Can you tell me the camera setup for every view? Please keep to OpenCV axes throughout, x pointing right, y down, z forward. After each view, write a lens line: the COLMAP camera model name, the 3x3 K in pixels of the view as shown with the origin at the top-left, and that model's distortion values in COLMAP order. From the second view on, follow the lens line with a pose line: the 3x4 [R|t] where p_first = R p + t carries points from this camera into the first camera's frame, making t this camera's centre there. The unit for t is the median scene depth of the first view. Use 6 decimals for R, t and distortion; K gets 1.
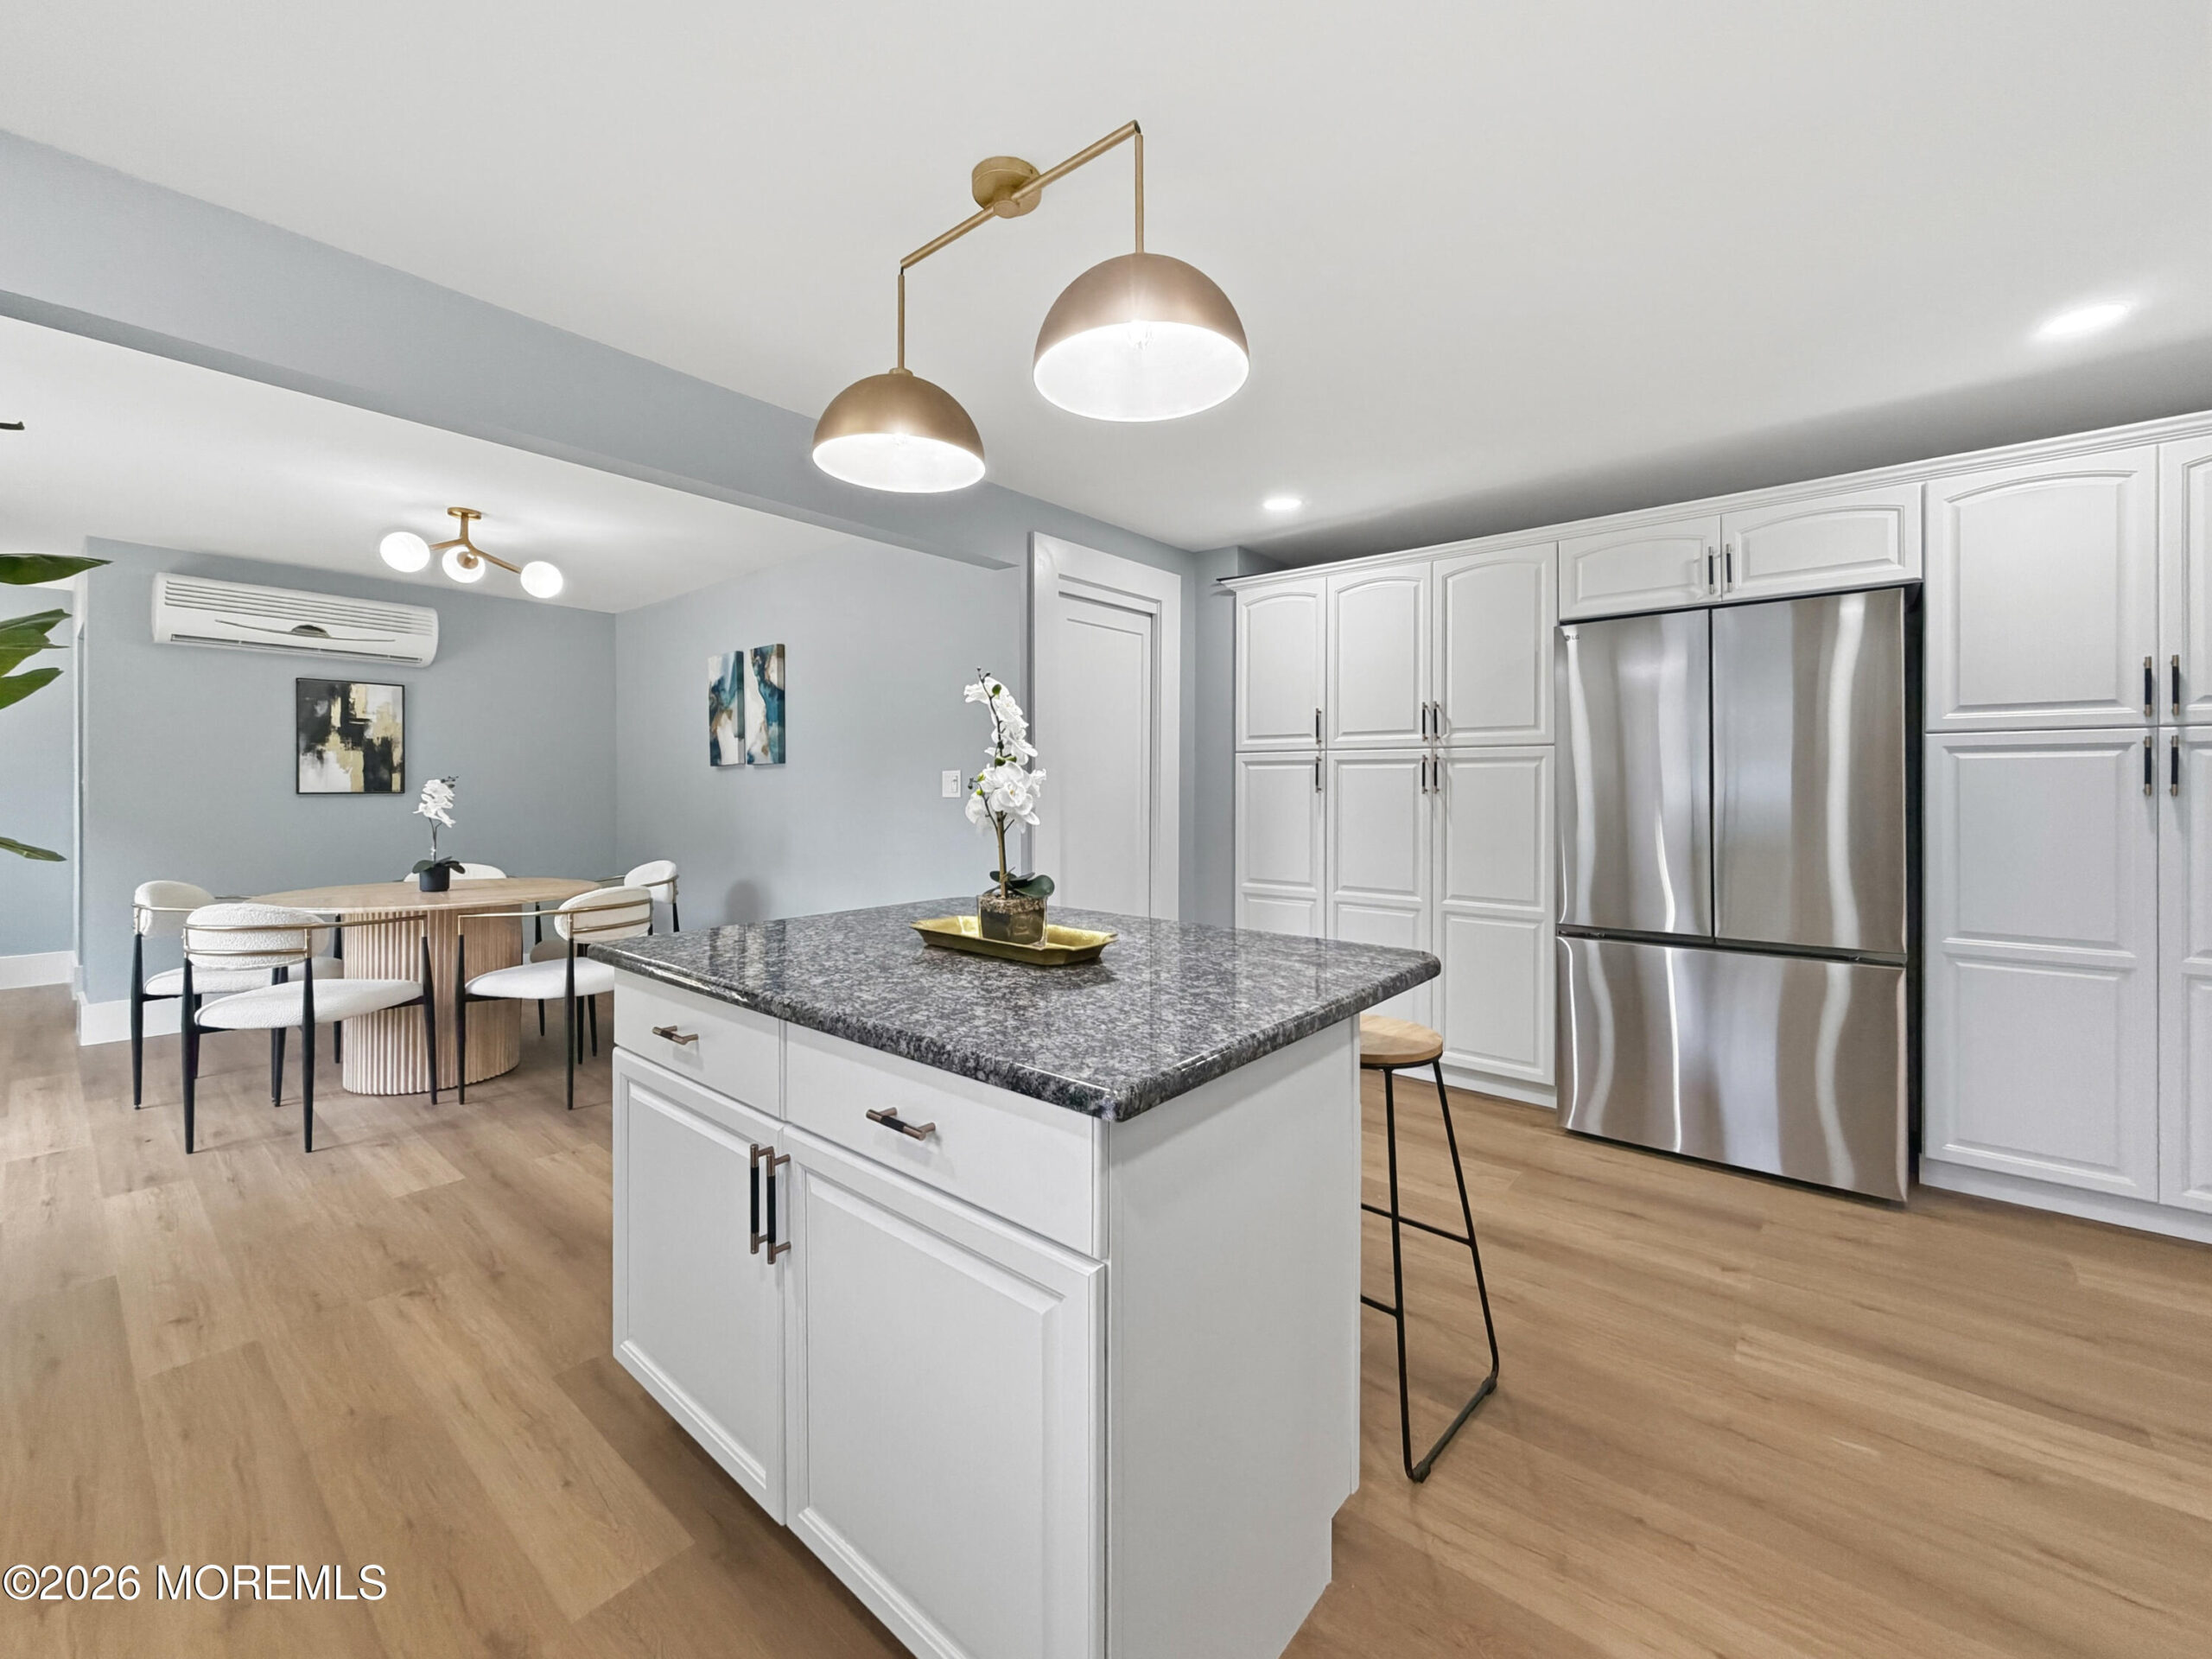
lens RADIAL K [[898.0, 0, 1073.3], [0, 898.0, 785.7], [0, 0, 1]] dist [0.001555, -0.000527]
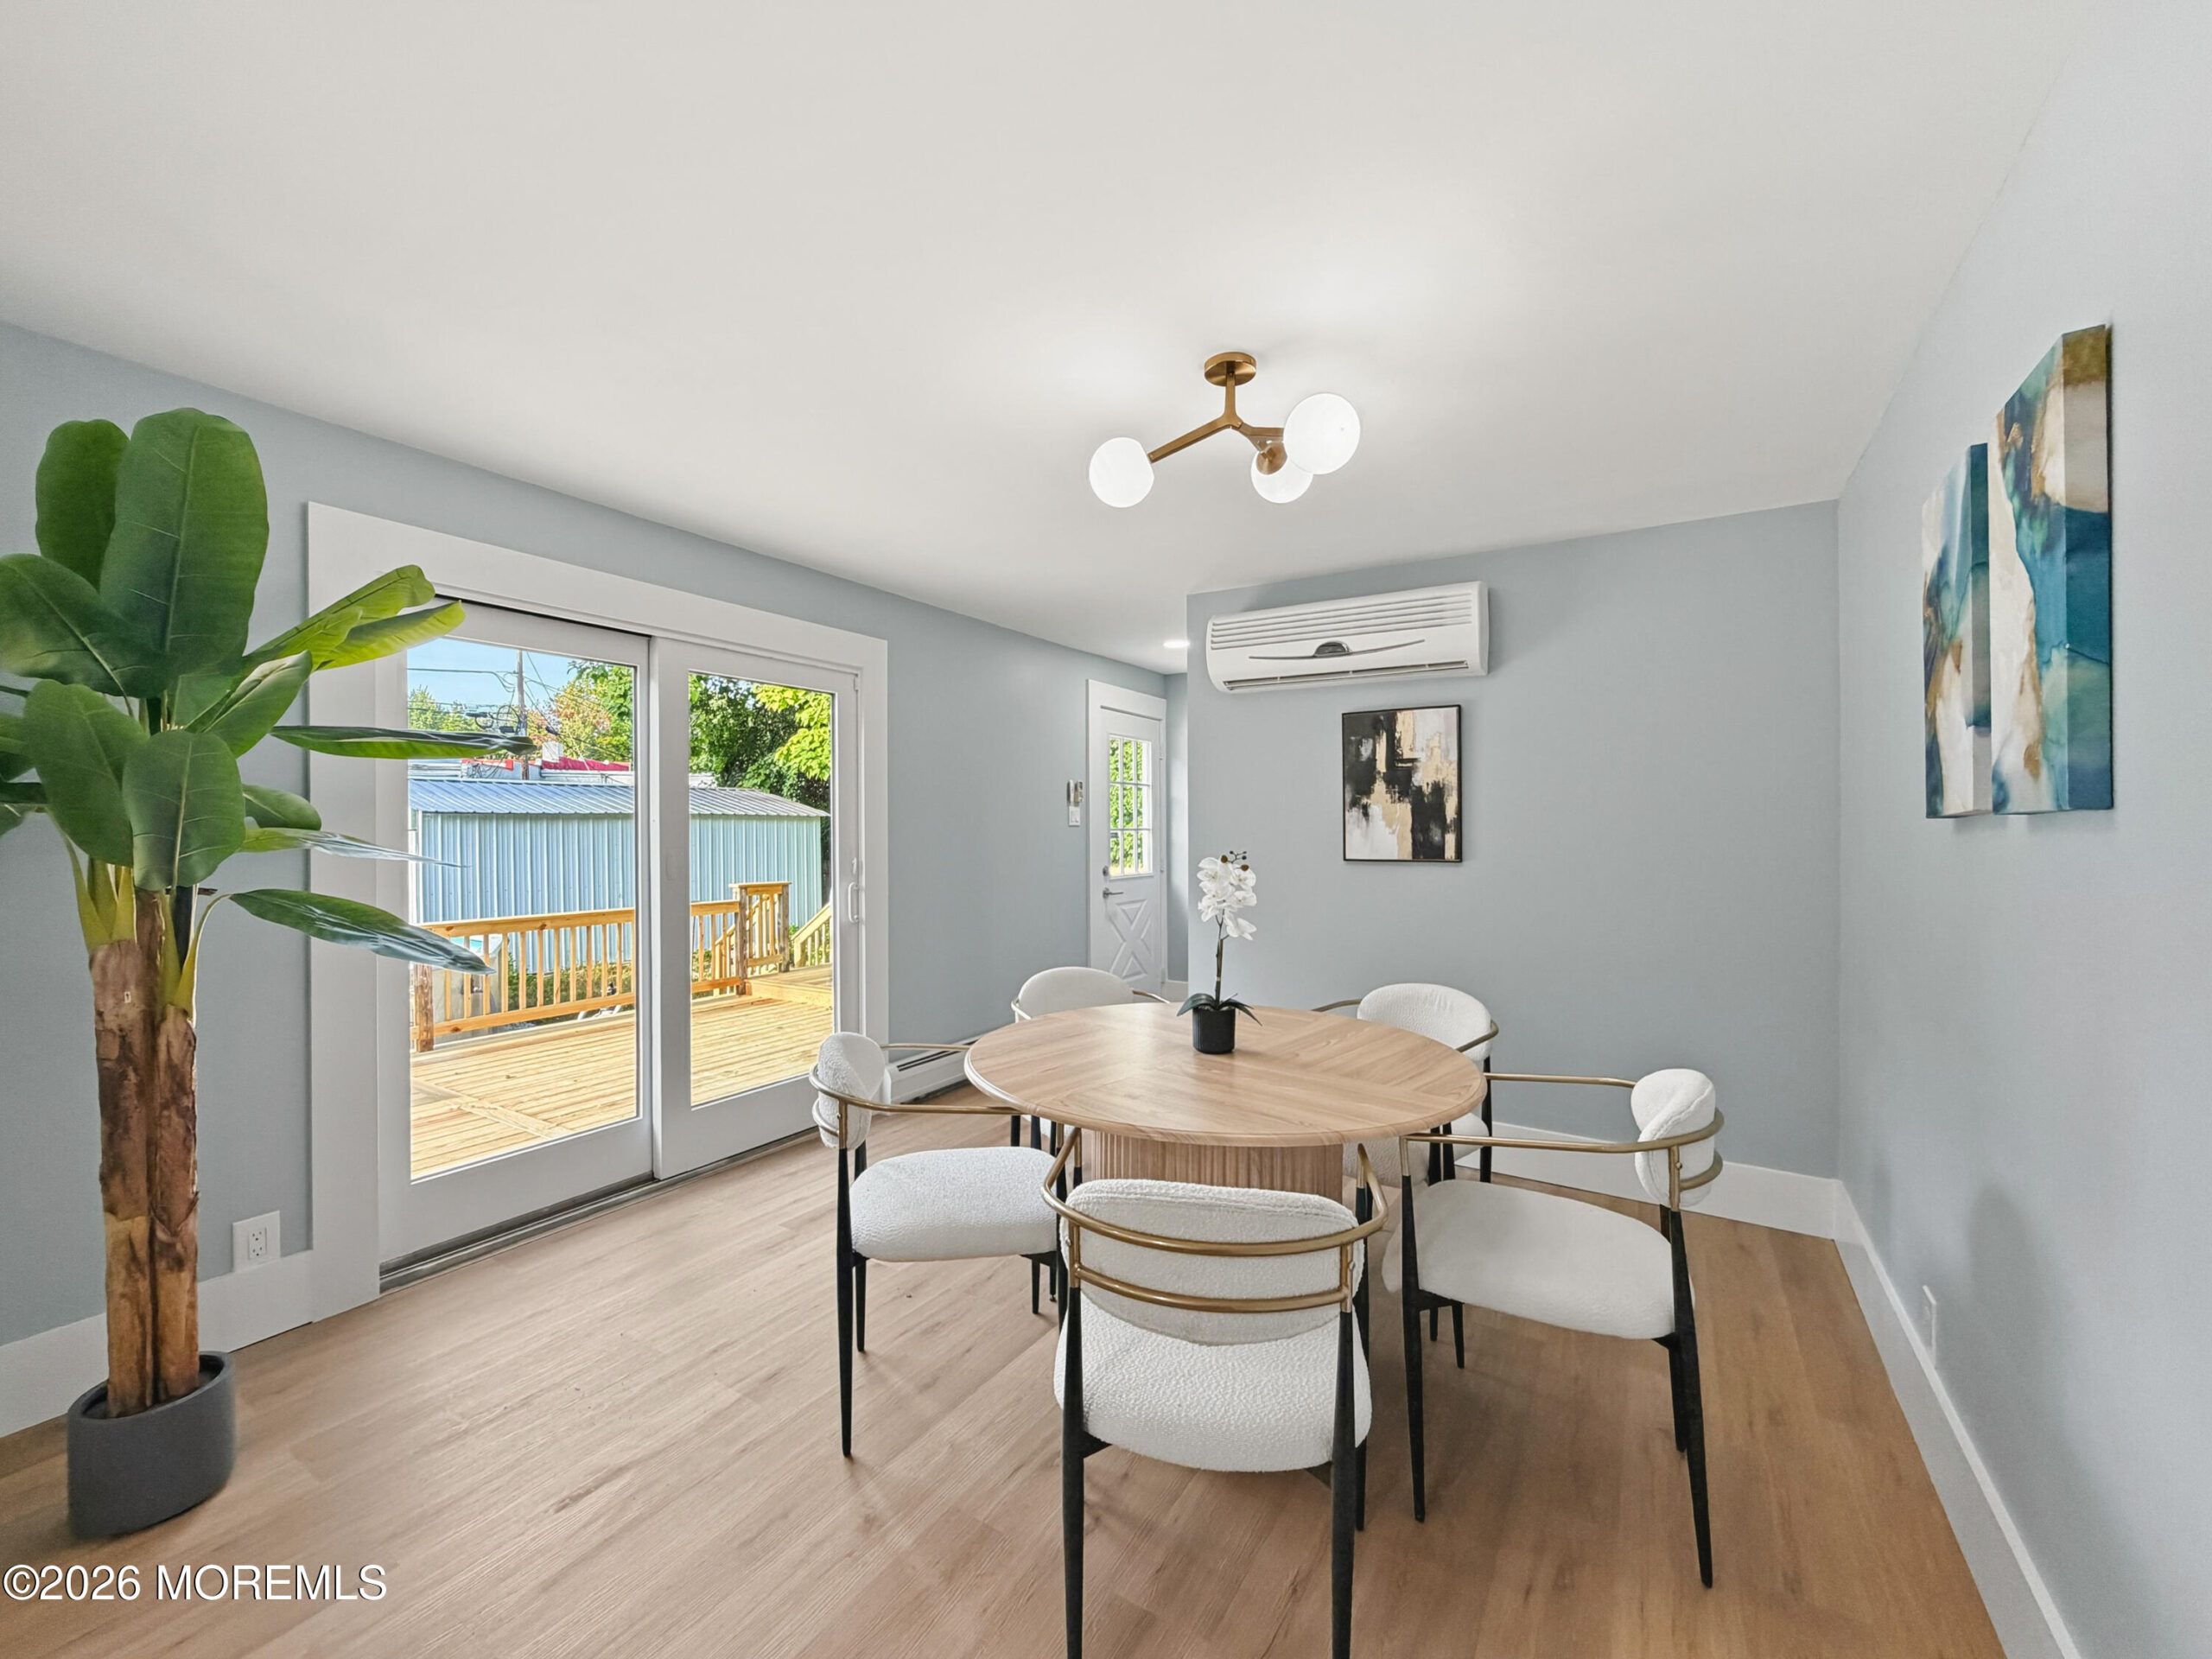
lens RADIAL K [[898.0, 0, 1109.4], [0, 898.0, 829.2], [0, 0, 1]] dist [0.001555, -0.000527]
pose [[0.164141, 0.000575, -0.986437, -0.118178], [0.003933, 0.999991, 0.001238, -0.019725], [0.986429, -0.004083, 0.164138, 0.653011]]
